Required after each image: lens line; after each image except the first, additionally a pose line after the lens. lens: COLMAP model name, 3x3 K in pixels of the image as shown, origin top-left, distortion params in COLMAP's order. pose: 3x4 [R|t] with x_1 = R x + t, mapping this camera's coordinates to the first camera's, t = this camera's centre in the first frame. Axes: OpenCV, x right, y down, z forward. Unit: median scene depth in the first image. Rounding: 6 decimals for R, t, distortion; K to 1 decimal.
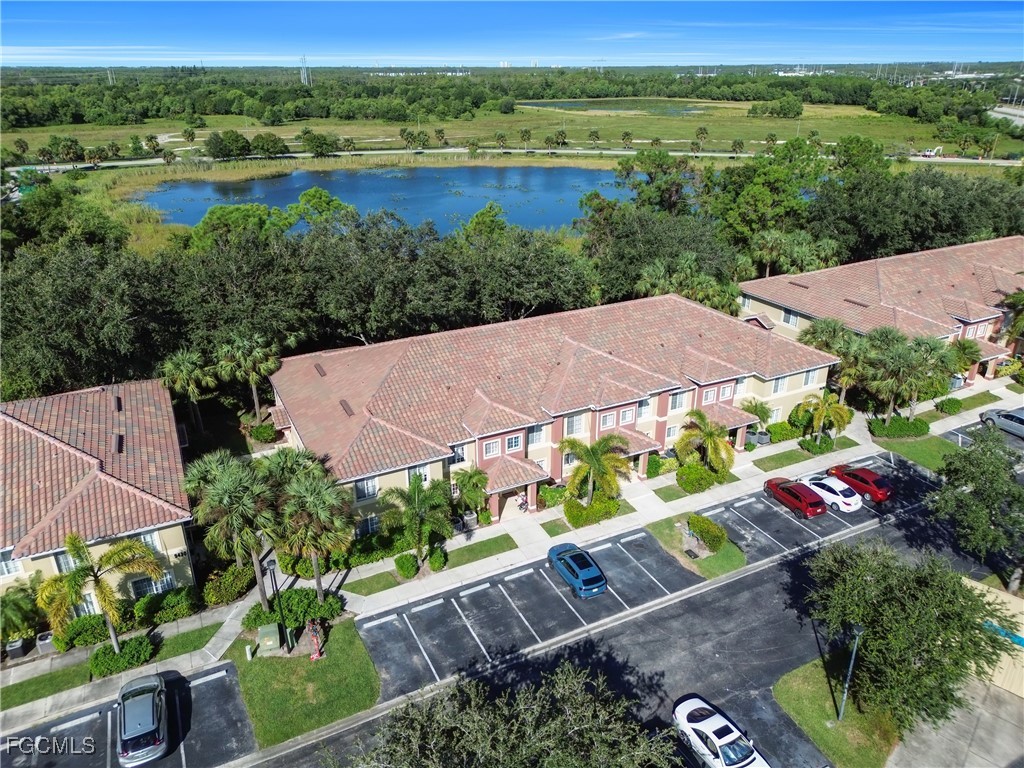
lens RADIAL K [[716.8, 0, 511.4], [0, 716.8, 386.3], [0, 0, 1]] dist [0.047926, -0.041549]
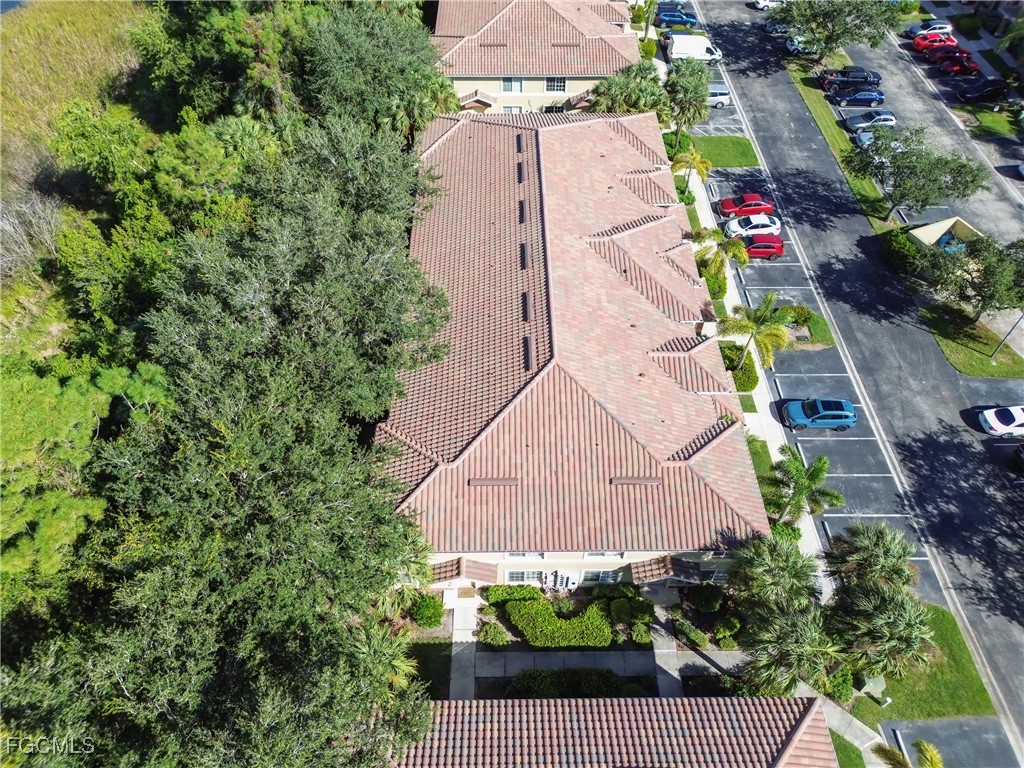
lens RADIAL K [[716.8, 0, 510.0], [0, 716.8, 381.2], [0, 0, 1]] dist [0.047926, -0.041549]
pose [[0.439969, -0.678540, 0.588227, -0.557841], [0.361276, 0.733428, 0.575815, -0.452063], [-0.822136, -0.040829, 0.567826, 0.560511]]
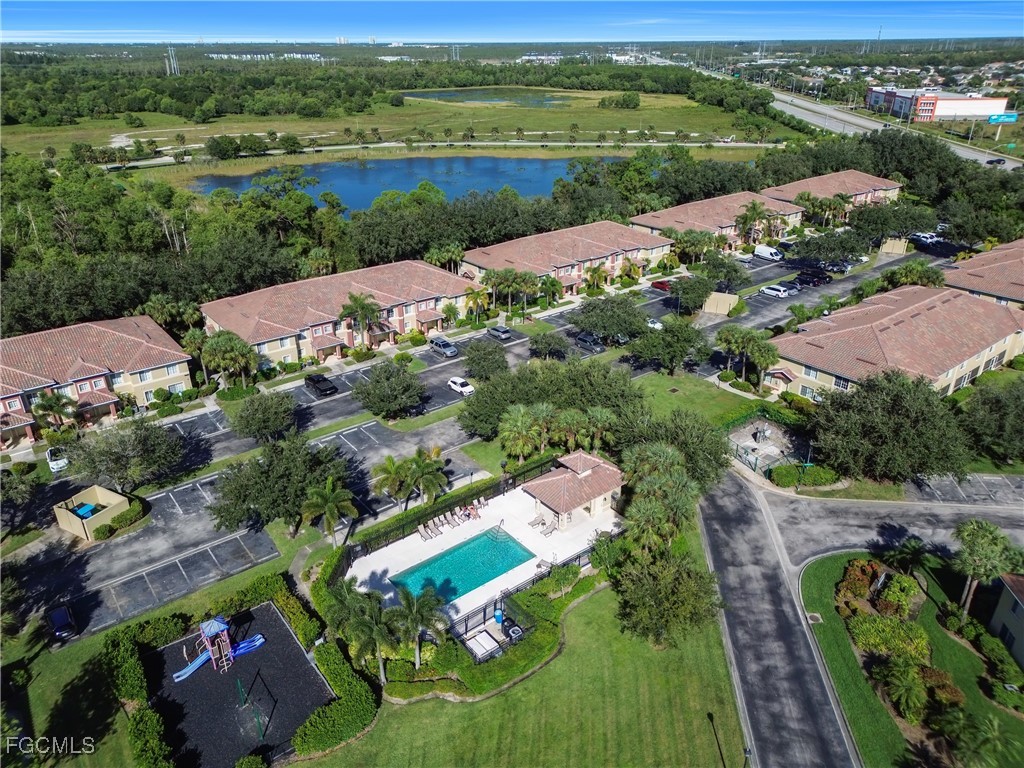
lens RADIAL K [[716.8, 0, 513.0], [0, 716.8, 386.7], [0, 0, 1]] dist [0.047926, -0.041549]
pose [[0.978906, -0.088703, 0.184050, -0.641953], [0.083419, 0.995854, 0.036273, 0.346317], [-0.186504, -0.020154, 0.982247, -1.459768]]
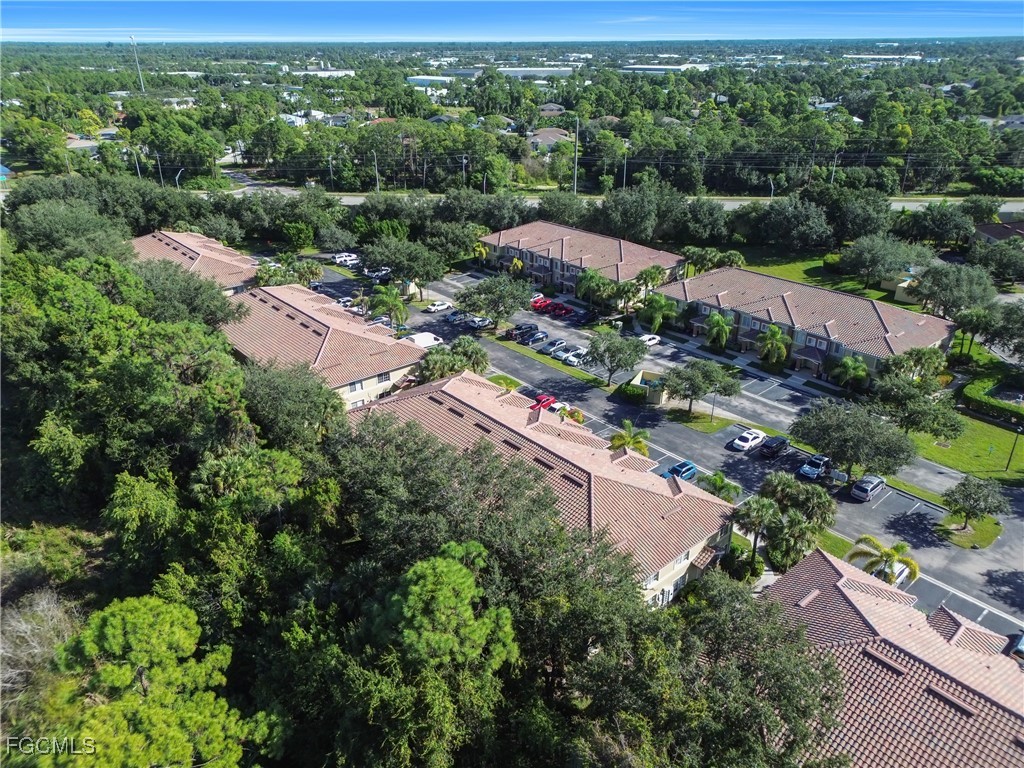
lens RADIAL K [[716.8, 0, 512.4], [0, 716.8, 377.9], [0, 0, 1]] dist [0.047926, -0.041549]
pose [[-0.239123, -0.404385, 0.882776, -1.030465], [0.399073, 0.787886, 0.469017, -0.758440], [-0.885190, 0.464445, -0.027023, 0.980806]]
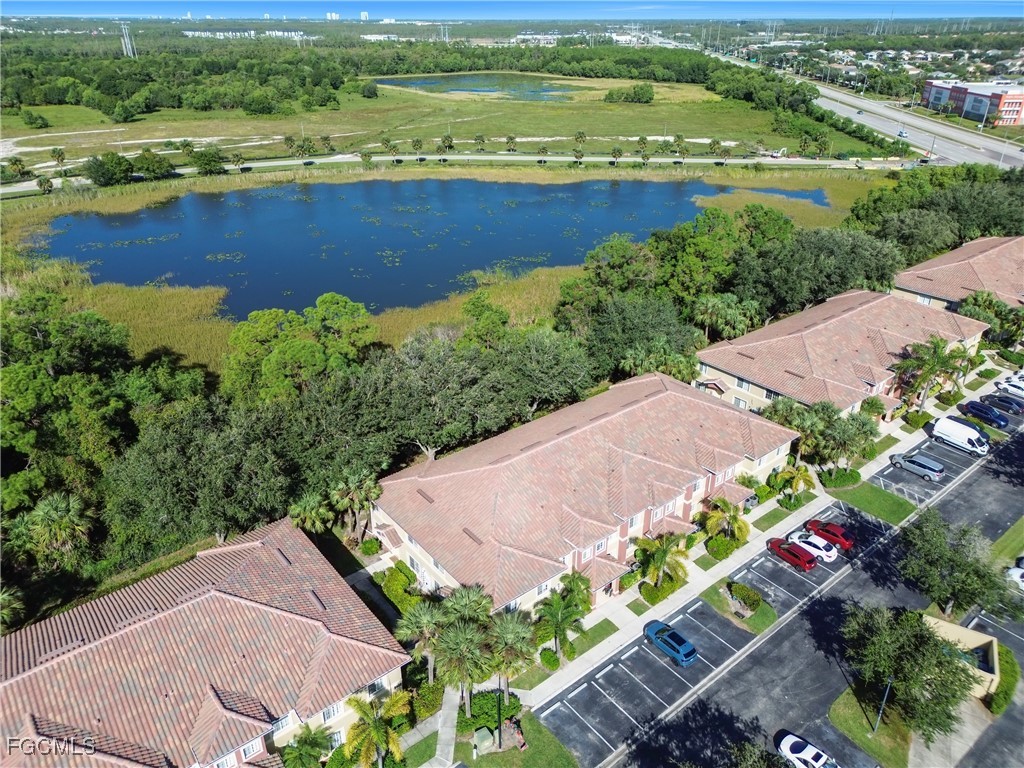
lens RADIAL K [[716.8, 0, 511.1], [0, 716.8, 386.4], [0, 0, 1]] dist [0.047926, -0.041549]
pose [[0.978213, -0.090095, 0.187033, -0.311847], [0.079833, 0.994896, 0.061709, -0.253620], [-0.191638, -0.045433, 0.980414, -0.200200]]
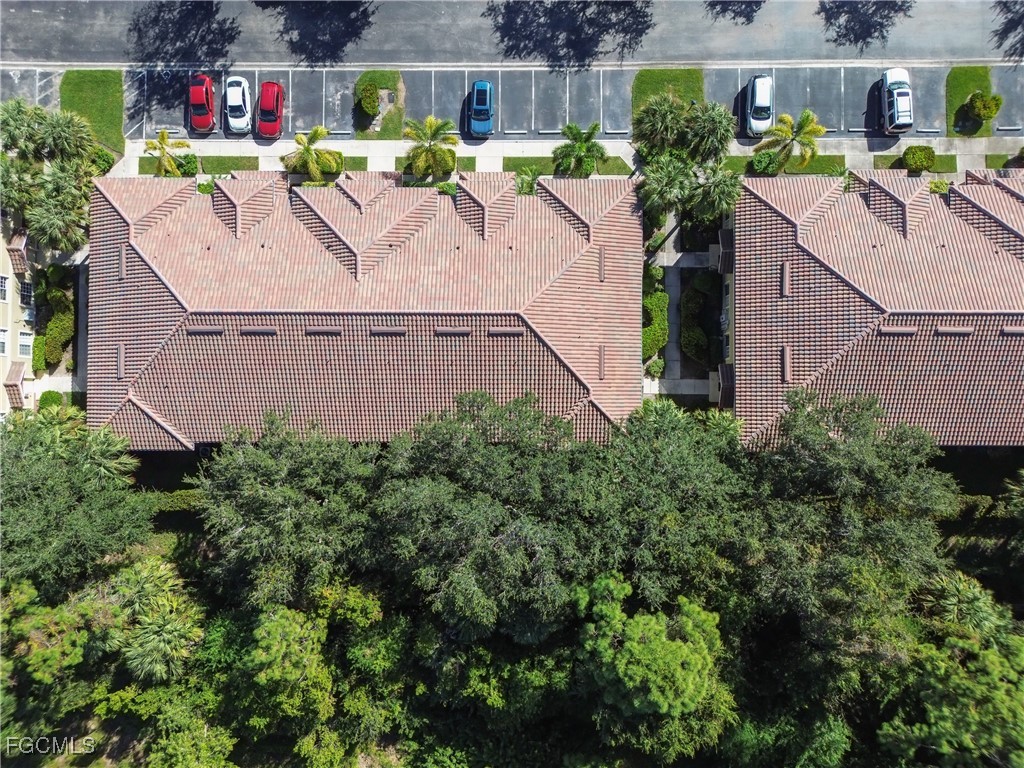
lens RADIAL K [[716.8, 0, 512.0], [0, 716.8, 383.6], [0, 0, 1]] dist [0.047926, -0.041549]
pose [[-0.891011, -0.453263, 0.025528, -0.181718], [0.198709, -0.338823, 0.919627, -0.904688], [-0.408183, 0.824471, 0.391962, 0.640165]]
